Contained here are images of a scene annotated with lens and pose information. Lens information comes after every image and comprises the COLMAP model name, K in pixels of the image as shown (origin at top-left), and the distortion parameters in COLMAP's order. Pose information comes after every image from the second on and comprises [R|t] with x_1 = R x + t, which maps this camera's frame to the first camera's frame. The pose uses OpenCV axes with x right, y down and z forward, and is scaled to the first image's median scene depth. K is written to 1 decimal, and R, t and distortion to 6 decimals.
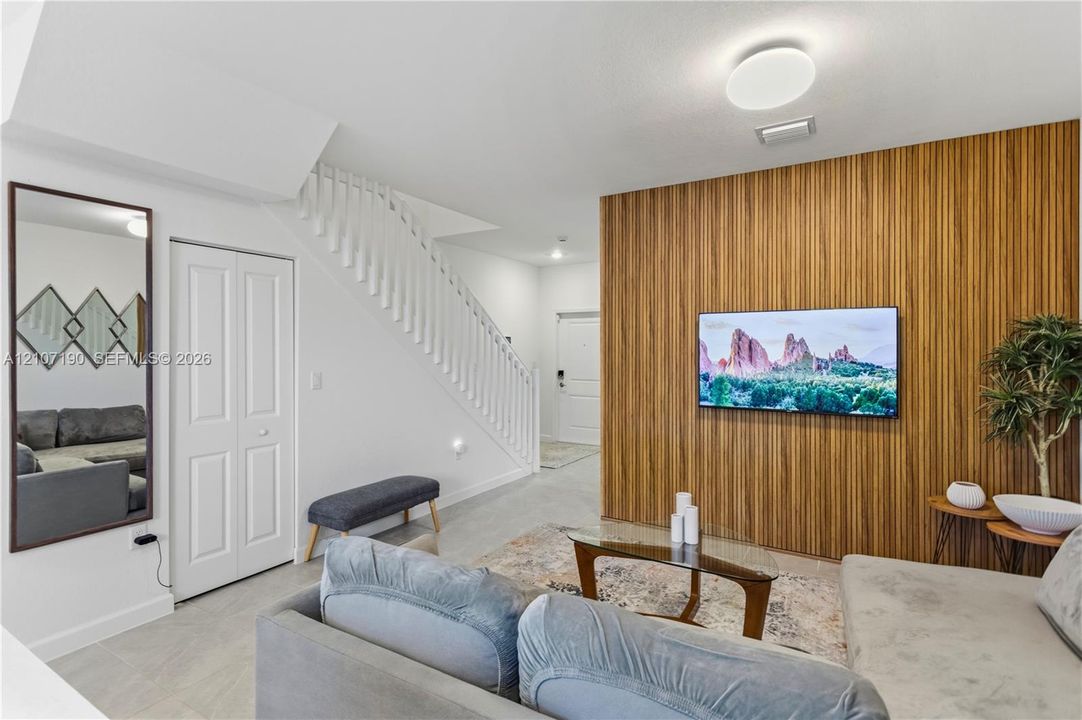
lens RADIAL K [[527.5, 0, 536.1], [0, 527.5, 346.2], [0, 0, 1]] dist [0.004831, -0.000432]
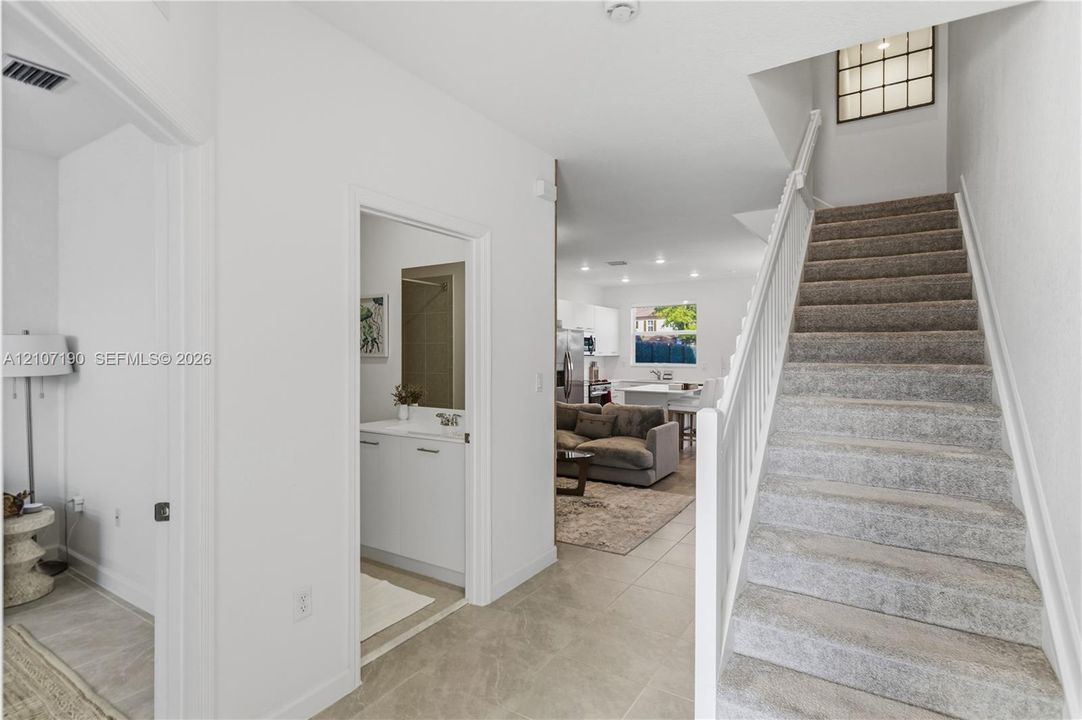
lens RADIAL K [[527.5, 0, 544.6], [0, 527.5, 357.7], [0, 0, 1]] dist [0.004831, -0.000432]
pose [[-0.999645, 0.003071, 0.026451, 0.146316], [0.003074, 0.999995, 0.000064, 0.028823], [-0.026451, 0.000146, -0.999650, 2.278312]]
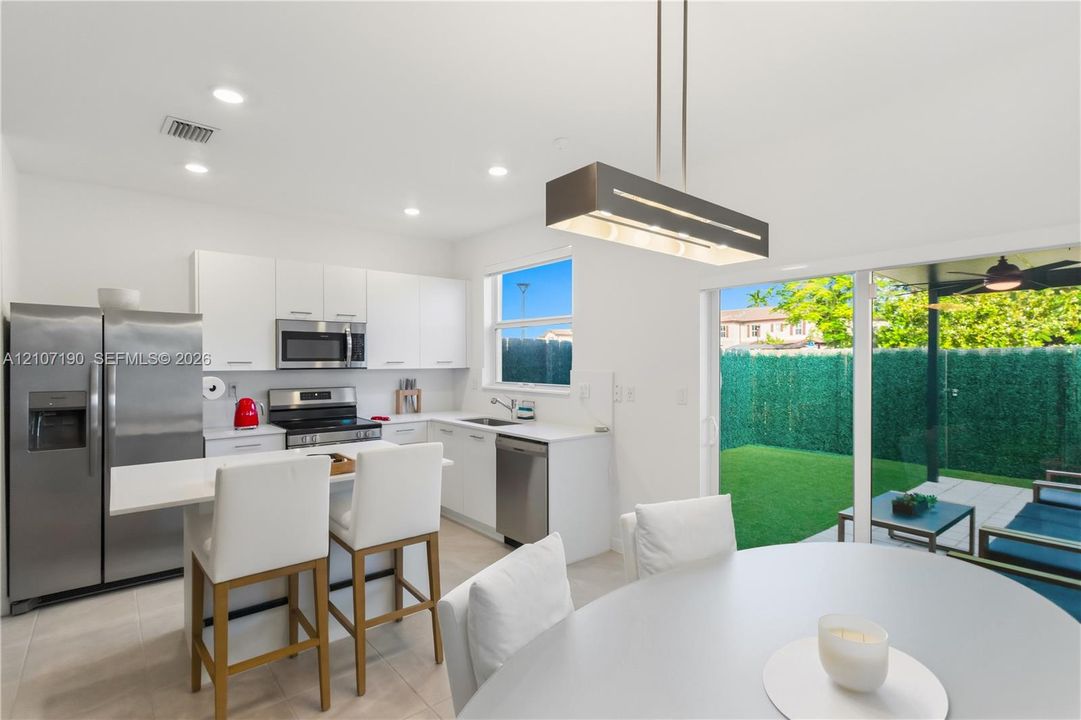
lens RADIAL K [[527.1, 0, 529.6], [0, 527.1, 362.1], [0, 0, 1]] dist [0.004831, -0.000432]
pose [[-0.944584, -0.002219, 0.328263, -0.902257], [-0.002371, 0.999997, -0.000061, 0.000418], [-0.328262, -0.000836, -0.944586, 0.697994]]
